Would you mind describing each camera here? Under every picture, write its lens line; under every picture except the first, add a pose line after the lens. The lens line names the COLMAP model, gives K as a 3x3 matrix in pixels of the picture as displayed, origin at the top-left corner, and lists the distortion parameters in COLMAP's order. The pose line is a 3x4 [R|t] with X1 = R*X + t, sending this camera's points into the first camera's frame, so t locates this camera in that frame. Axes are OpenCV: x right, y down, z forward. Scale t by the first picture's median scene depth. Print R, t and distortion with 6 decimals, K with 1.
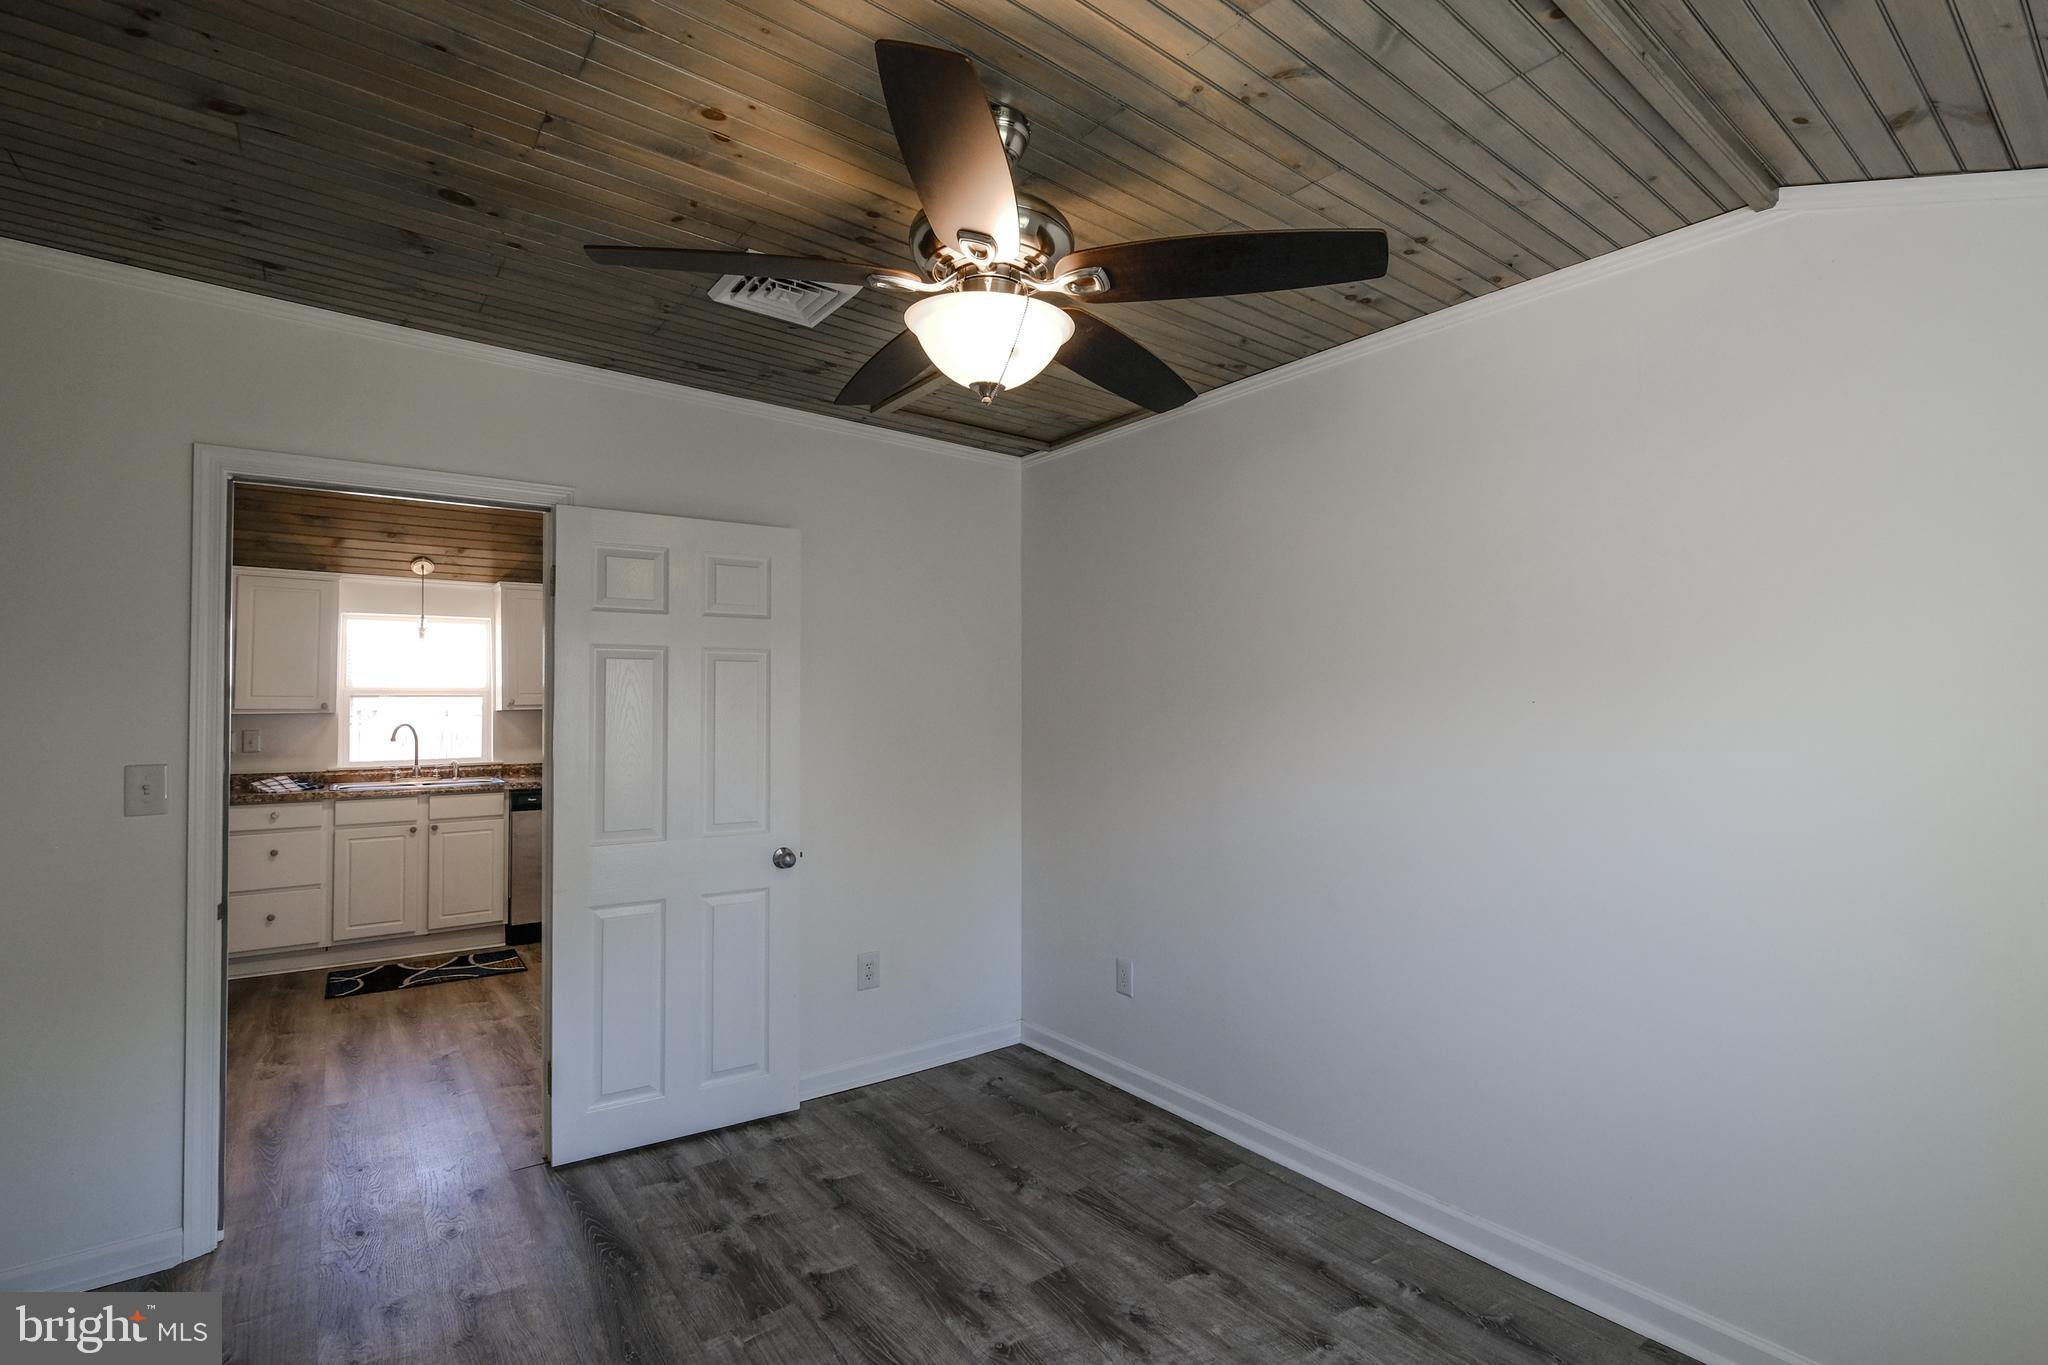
lens RADIAL K [[902.1, 0, 1014.1], [0, 902.1, 689.4], [0, 0, 1]] dist [0.001839, 0.001893]
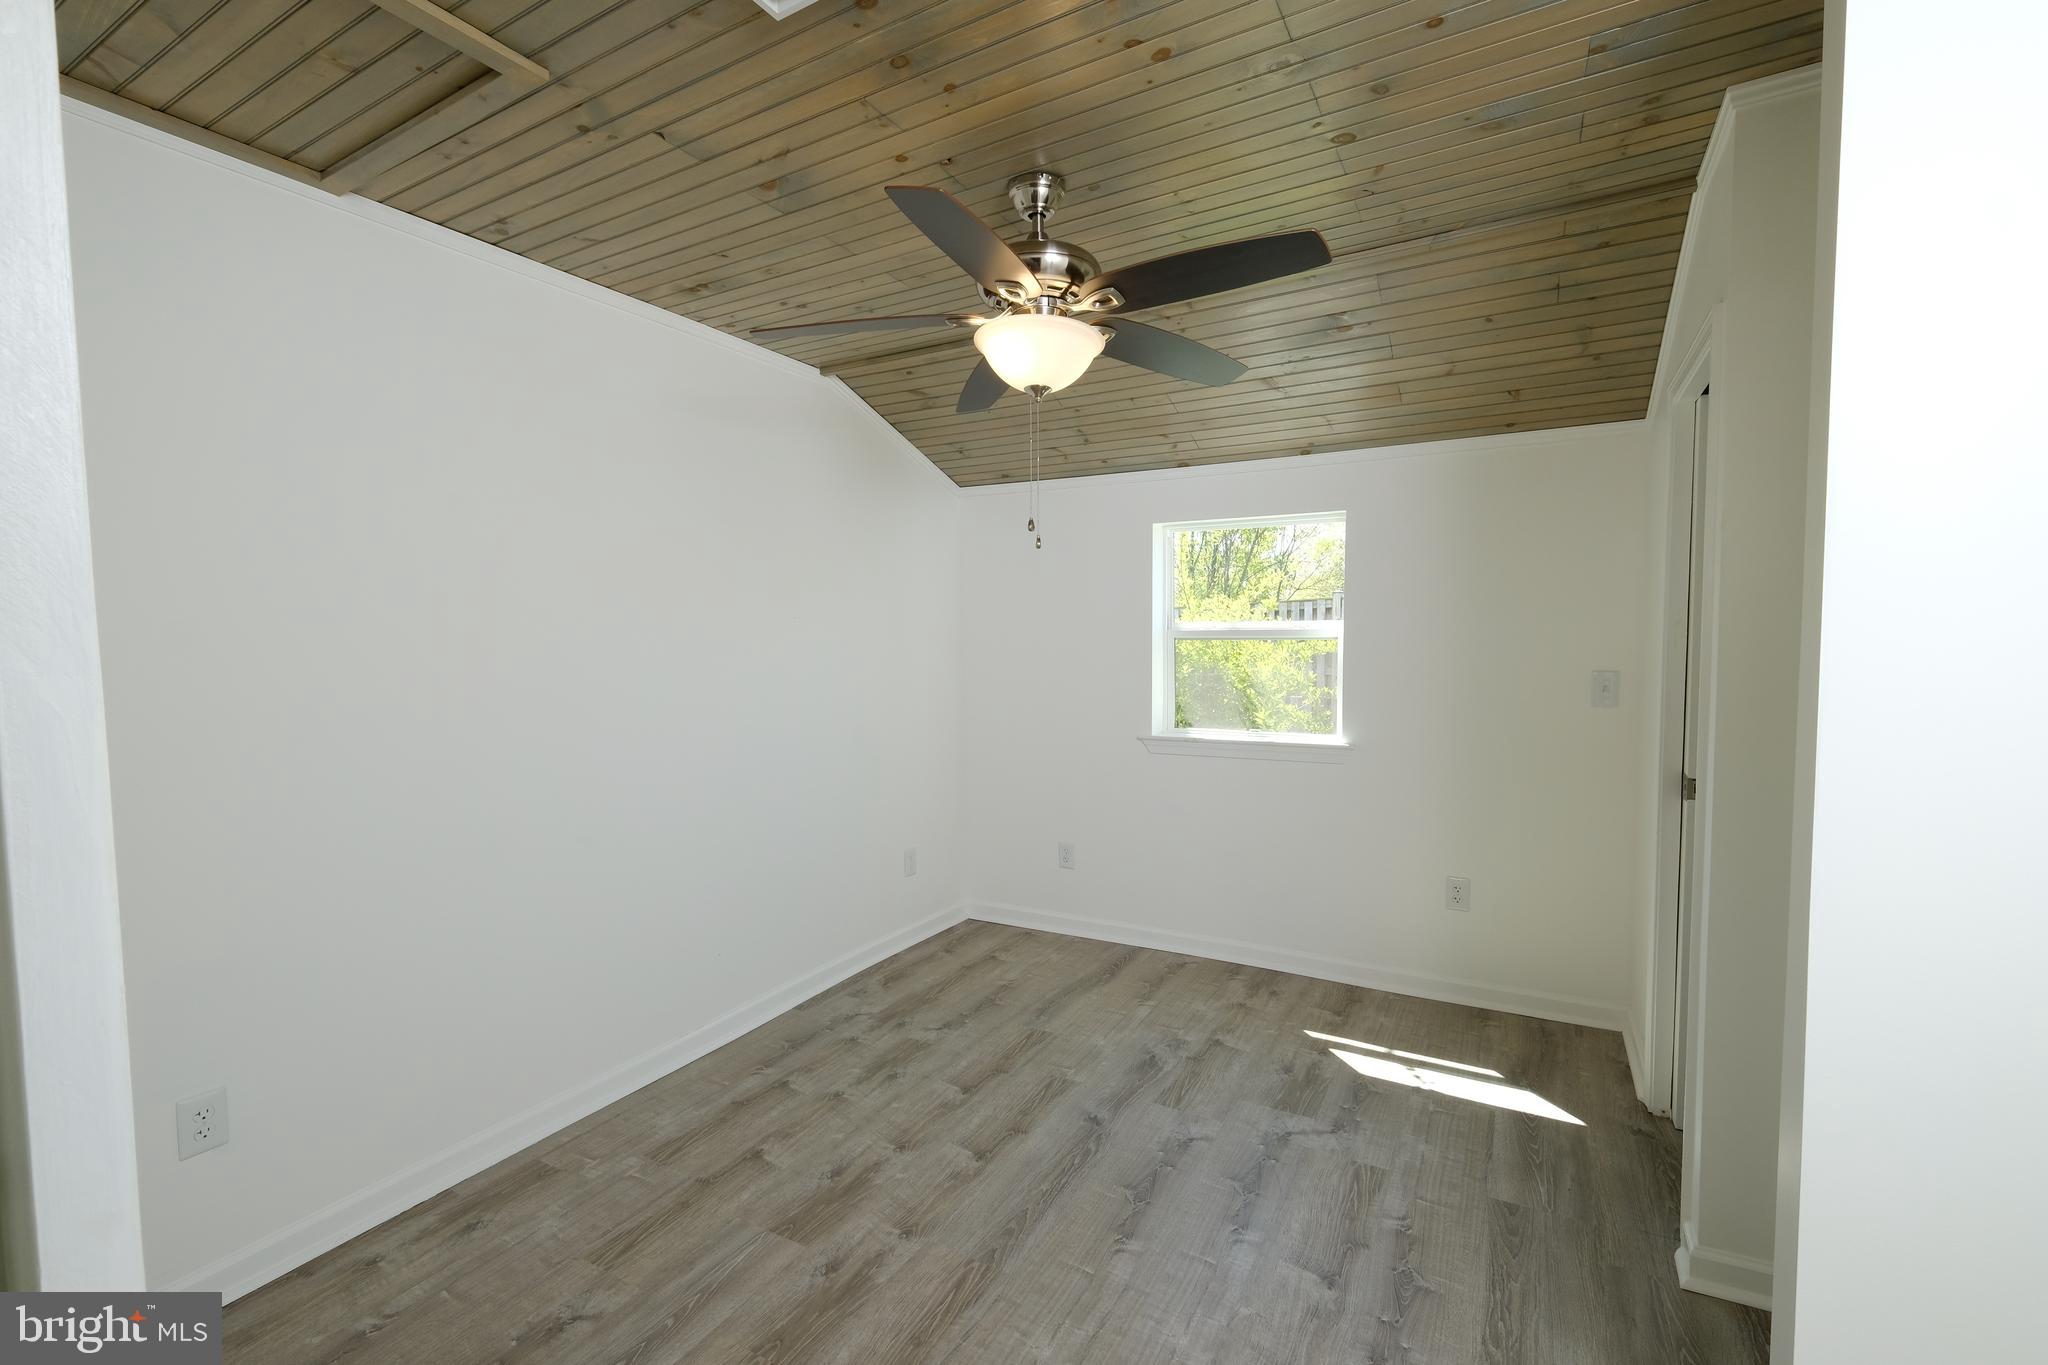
lens RADIAL K [[902.1, 0, 1016.7], [0, 902.1, 684.9], [0, 0, 1]] dist [0.001839, 0.001893]
pose [[-0.397131, -0.040125, 0.916885, -0.853660], [-0.006928, 0.999146, 0.040724, 0.025251], [-0.917736, 0.009821, -0.397070, 1.079629]]
